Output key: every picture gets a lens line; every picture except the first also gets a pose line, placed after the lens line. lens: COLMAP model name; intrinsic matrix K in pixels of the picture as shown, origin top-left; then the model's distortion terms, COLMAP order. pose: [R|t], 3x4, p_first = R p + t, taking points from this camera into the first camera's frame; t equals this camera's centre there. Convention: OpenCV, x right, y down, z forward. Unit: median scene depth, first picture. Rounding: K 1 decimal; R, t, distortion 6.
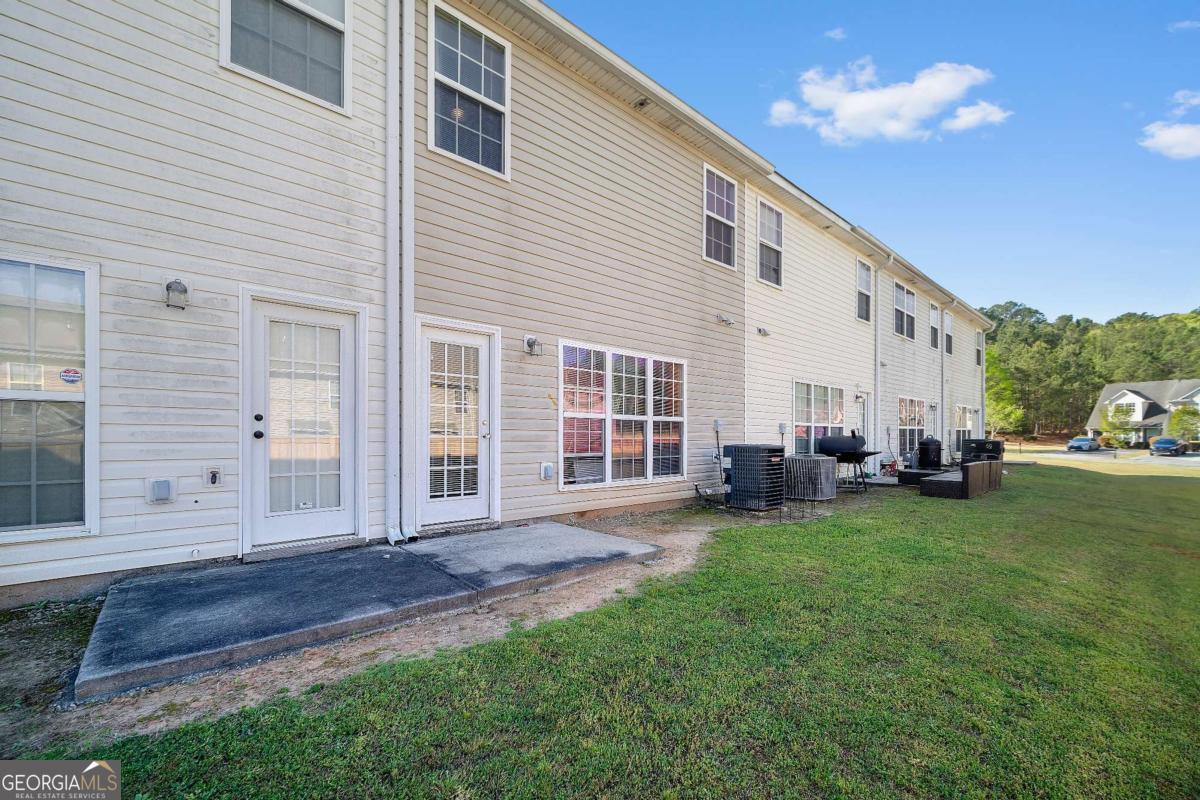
lens RADIAL K [[475.2, 0, 608.5], [0, 475.2, 435.4], [0, 0, 1]] dist [-0.001399, -0.000172]
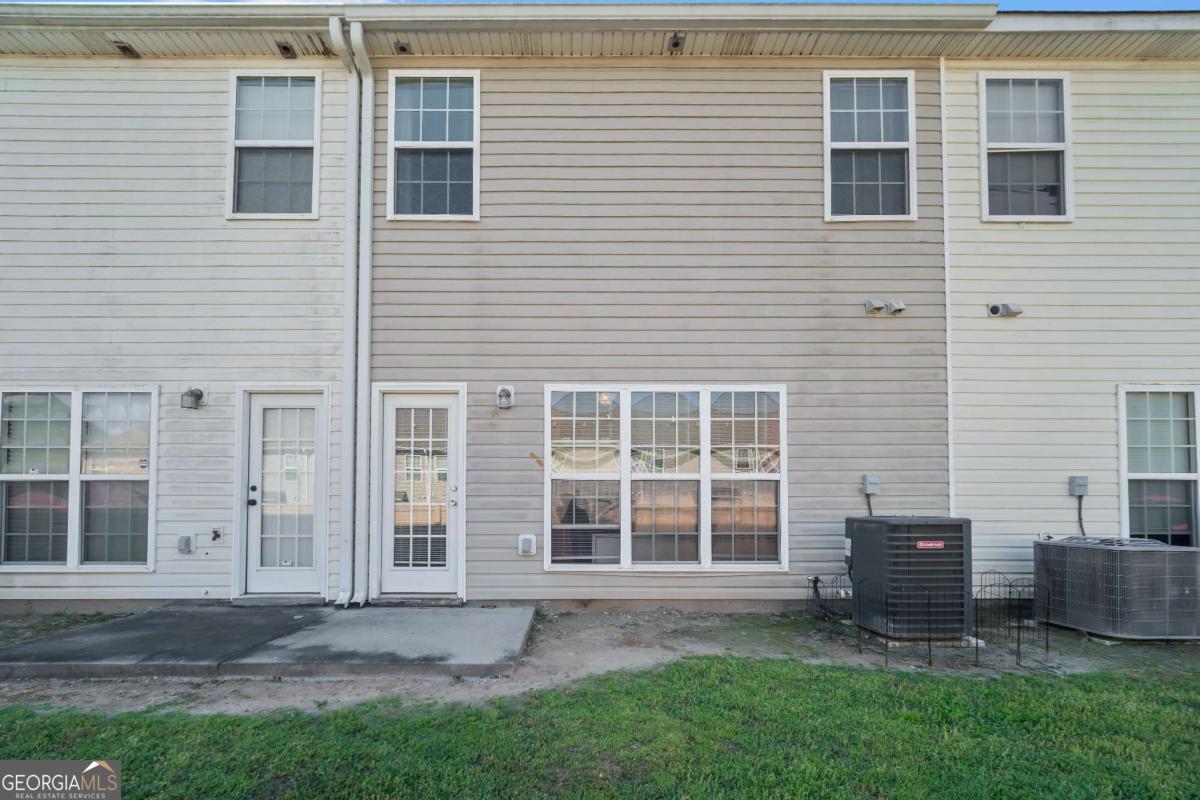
lens RADIAL K [[516.2, 0, 574.9], [0, 516.2, 487.1], [0, 0, 1]] dist [-0.002958, 0.000000]
pose [[0.754454, -0.021881, -0.655988, 0.562831], [0.002604, 0.999536, -0.030346, 0.001376], [0.656347, 0.021187, 0.754161, 0.396732]]
